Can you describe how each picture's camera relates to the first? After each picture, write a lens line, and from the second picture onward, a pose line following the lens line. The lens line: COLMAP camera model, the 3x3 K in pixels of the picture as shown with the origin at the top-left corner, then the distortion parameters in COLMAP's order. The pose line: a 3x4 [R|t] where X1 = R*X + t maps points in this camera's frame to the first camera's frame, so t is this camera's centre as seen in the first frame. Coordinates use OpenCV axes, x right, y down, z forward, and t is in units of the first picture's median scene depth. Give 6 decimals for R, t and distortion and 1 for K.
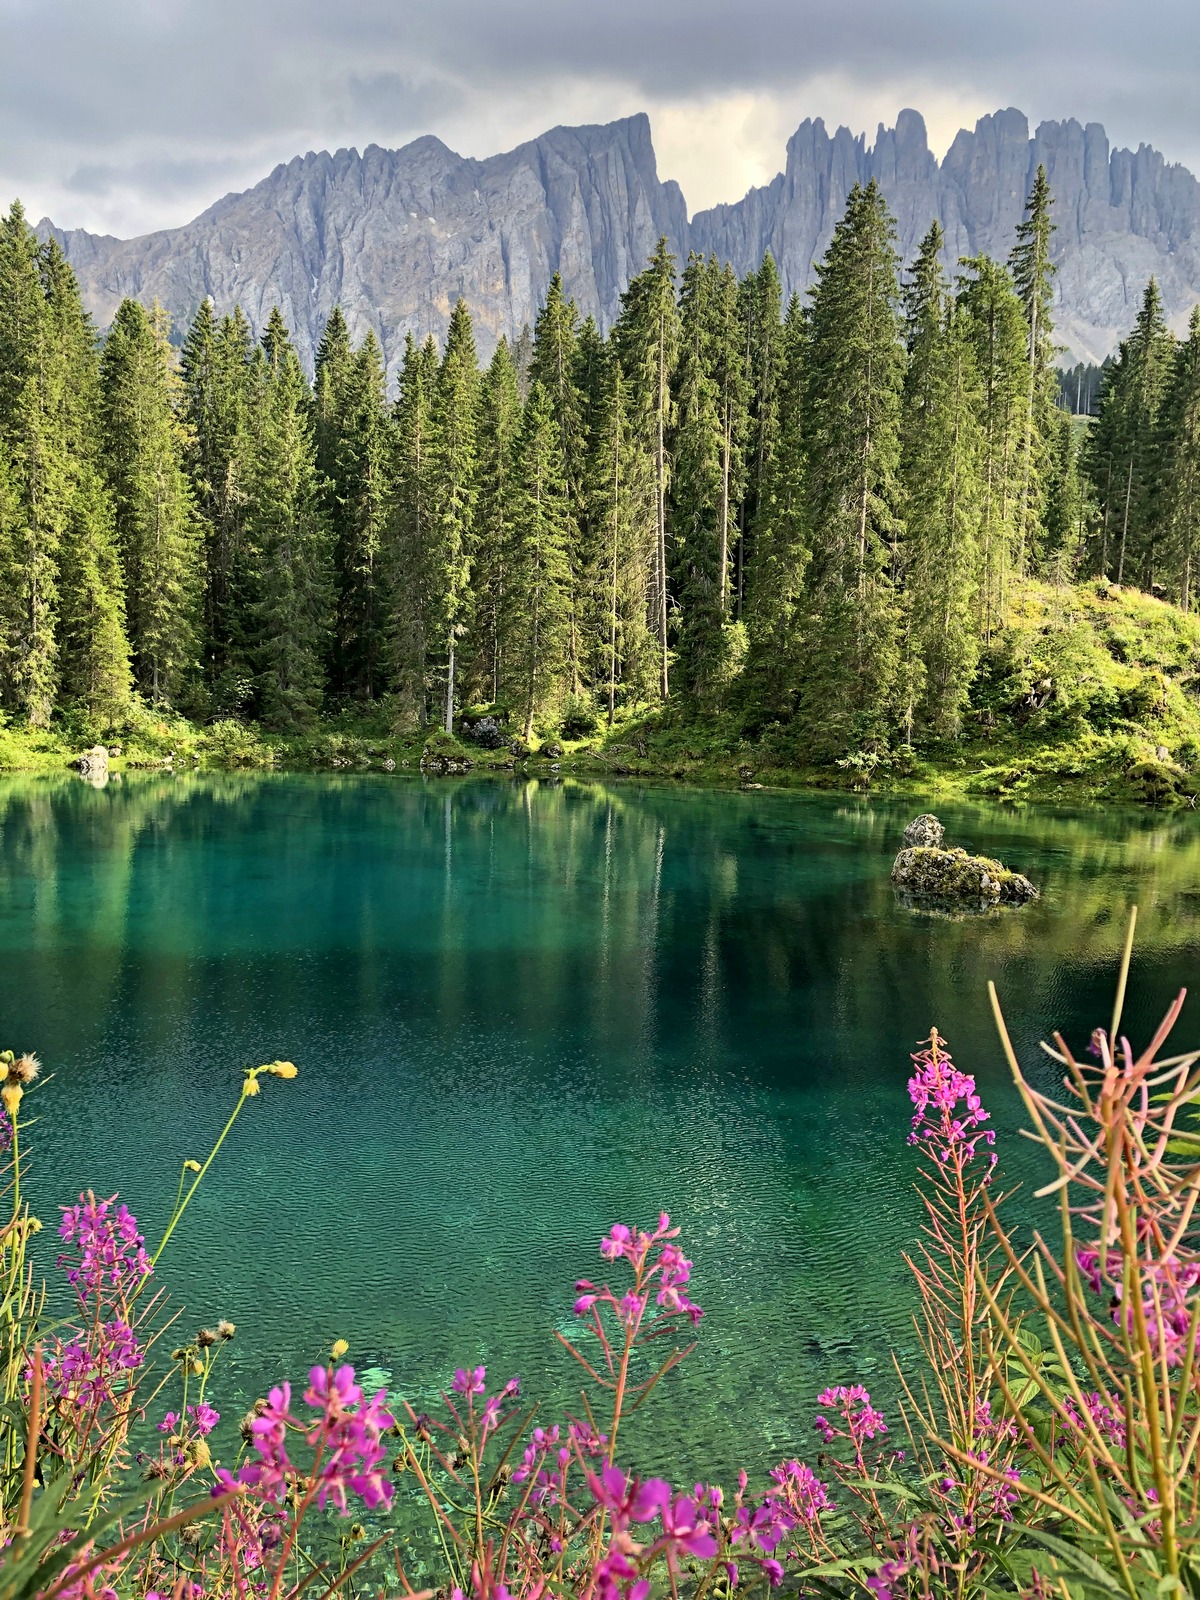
lens RADIAL K [[1380.3, 0, 600.0], [0, 1380.3, 800.0], [0, 0, 1]] dist [0.051430, 0.000913]
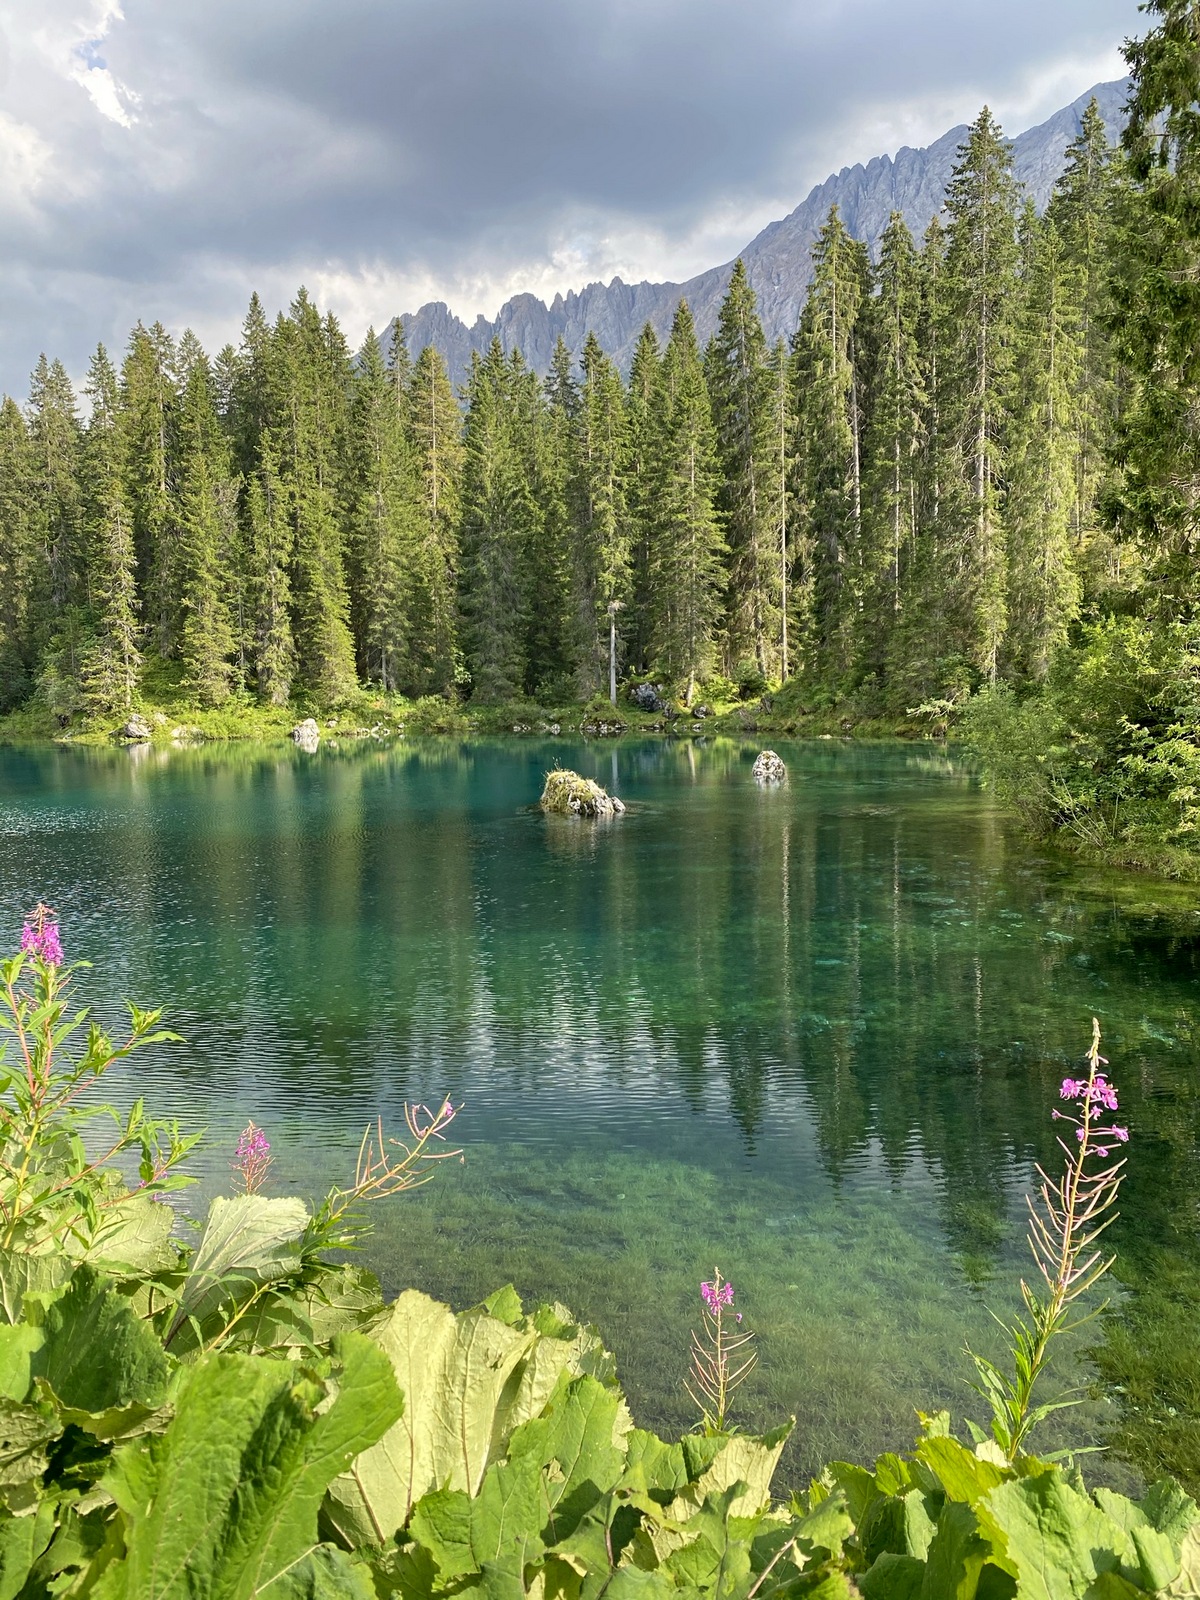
lens RADIAL K [[1314.1, 0, 600.0], [0, 1314.1, 800.0], [0, 0, 1]] dist [0.081859, -0.167170]
pose [[0.901858, -0.005239, -0.432000, 0.350882], [0.010260, 0.999904, 0.009295, 0.023375], [0.431910, -0.012815, 0.901826, 0.044941]]
